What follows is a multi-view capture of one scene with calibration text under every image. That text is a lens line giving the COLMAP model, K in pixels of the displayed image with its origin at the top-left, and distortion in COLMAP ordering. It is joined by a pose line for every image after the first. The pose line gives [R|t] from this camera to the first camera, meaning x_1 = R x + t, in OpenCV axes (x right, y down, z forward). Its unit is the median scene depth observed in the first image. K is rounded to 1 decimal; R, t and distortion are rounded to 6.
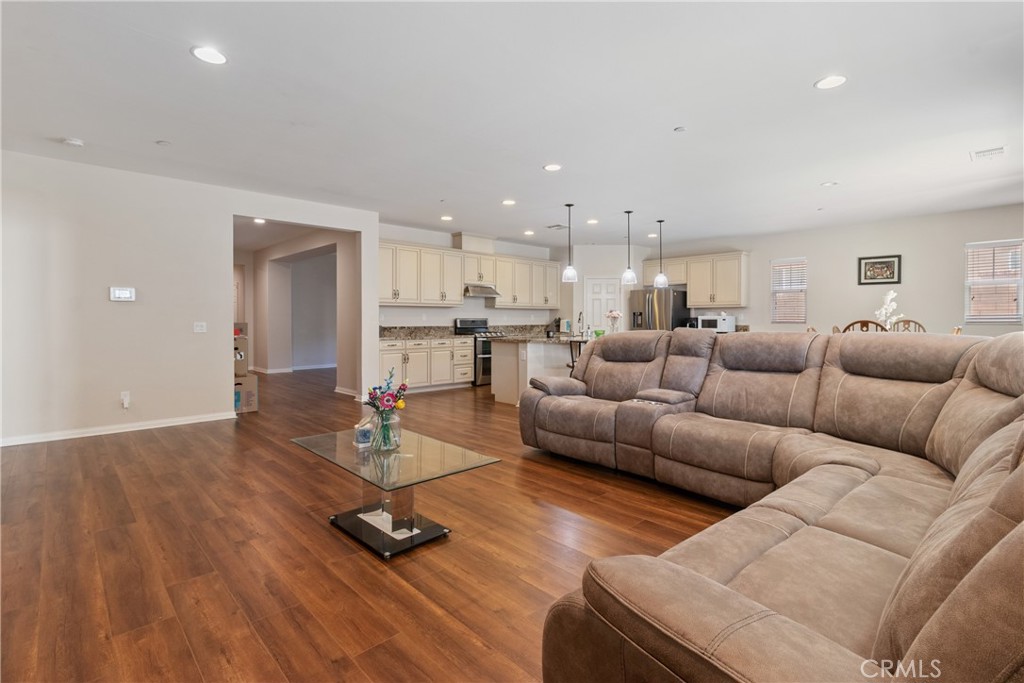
lens RADIAL K [[476.6, 0, 515.9], [0, 476.6, 326.6], [0, 0, 1]] dist [-0.000014, 0.000241]
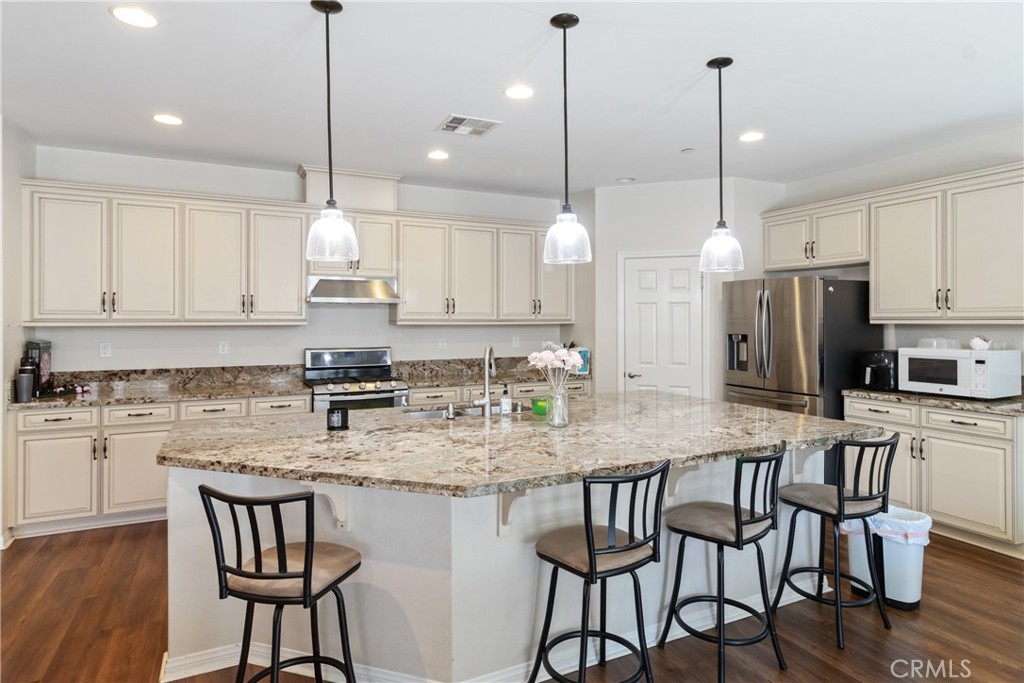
lens RADIAL K [[577.0, 0, 518.7], [0, 577.0, 320.5], [0, 0, 1]] dist [0.006702, -0.000109]
pose [[0.952028, -0.000117, -0.306012, 0.254418], [-0.004219, 0.999900, -0.013506, -0.038339], [0.305983, 0.014149, 0.951932, 0.512762]]
